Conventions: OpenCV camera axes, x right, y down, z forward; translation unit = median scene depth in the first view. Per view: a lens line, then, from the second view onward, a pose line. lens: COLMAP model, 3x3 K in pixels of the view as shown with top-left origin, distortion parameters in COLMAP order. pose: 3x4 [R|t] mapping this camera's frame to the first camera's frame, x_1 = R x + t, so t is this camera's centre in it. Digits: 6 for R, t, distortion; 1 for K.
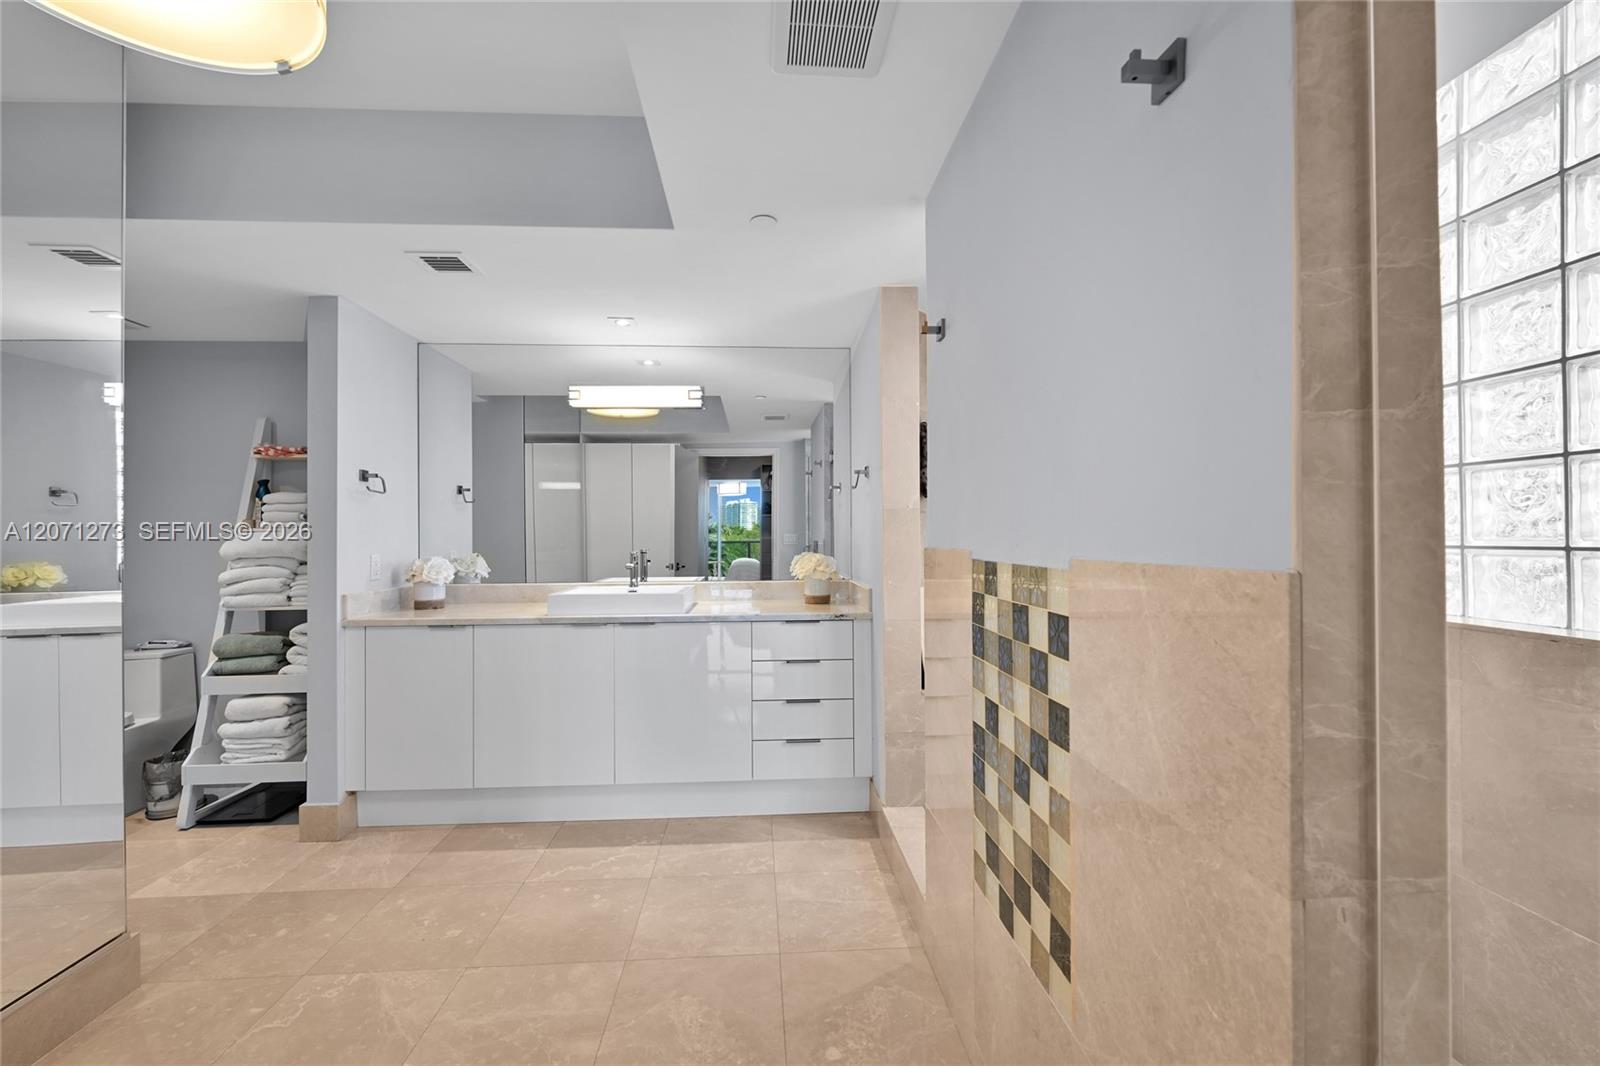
lens RADIAL K [[634.4, 0, 804.5], [0, 634.4, 536.1], [0, 0, 1]] dist [-0.001988, -0.000318]
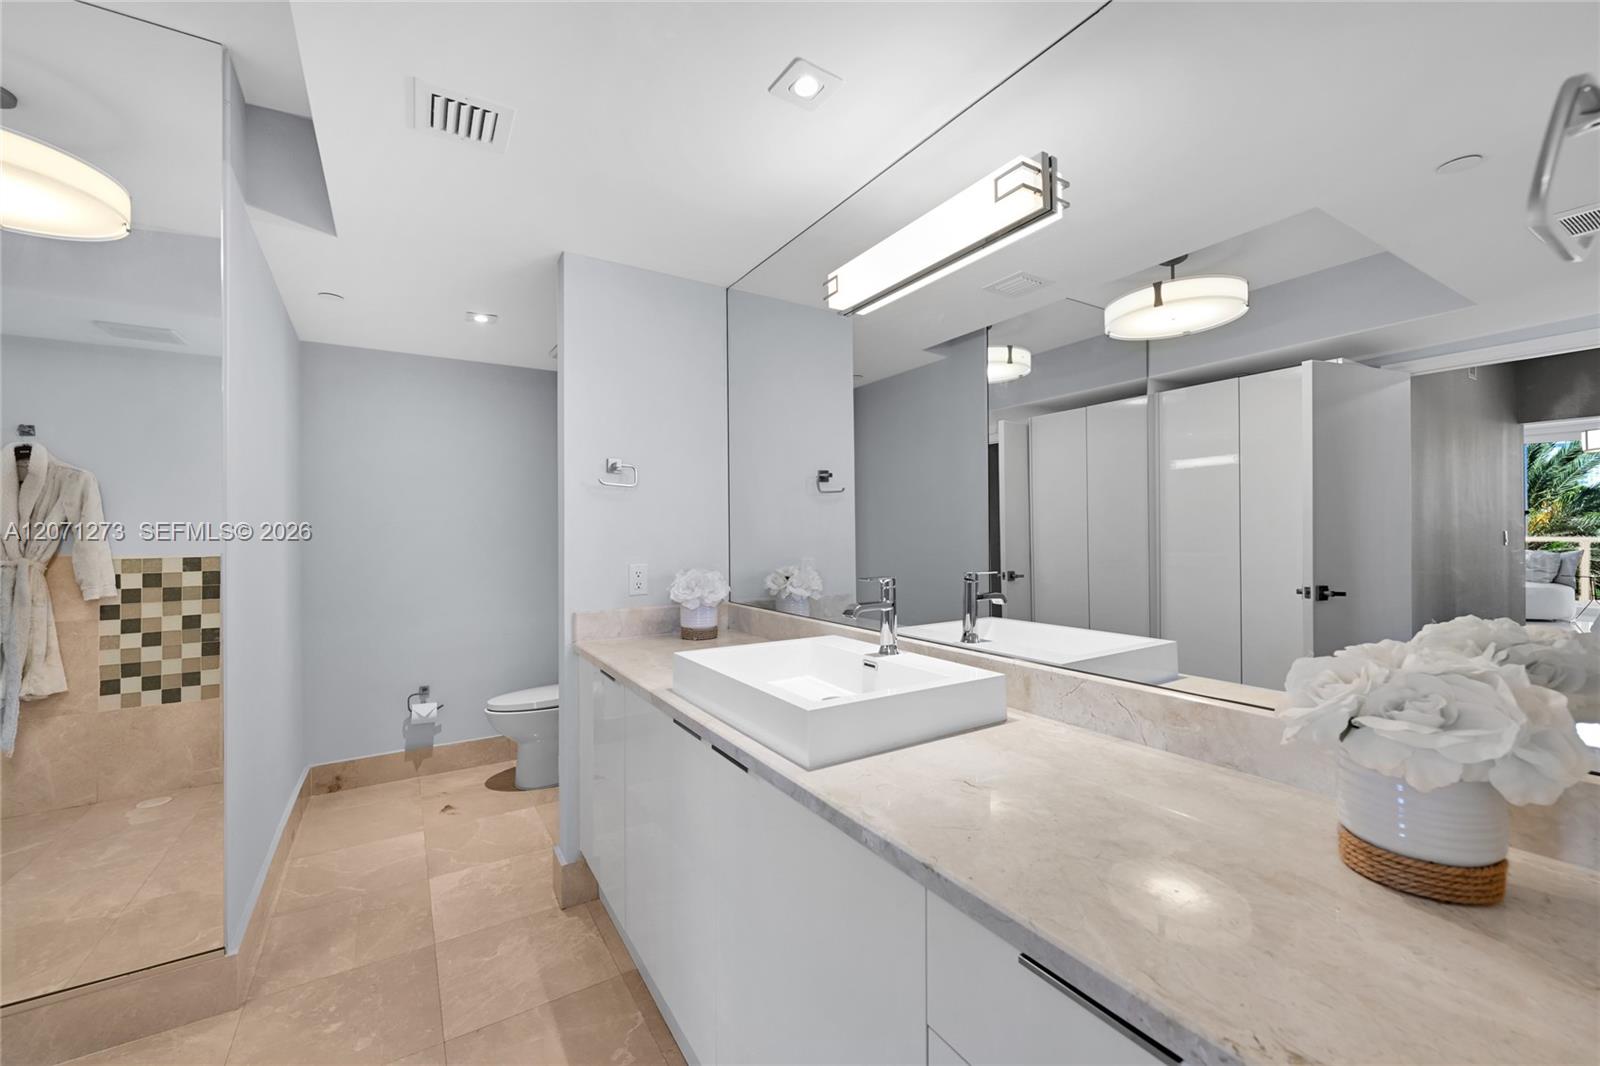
lens RADIAL K [[634.4, 0, 769.6], [0, 634.4, 529.6], [0, 0, 1]] dist [-0.001988, -0.000318]
pose [[0.461474, -0.010815, -0.887088, 0.118930], [0.008326, 0.999934, -0.007860, -0.005073], [0.887115, -0.003759, 0.461534, 0.792430]]
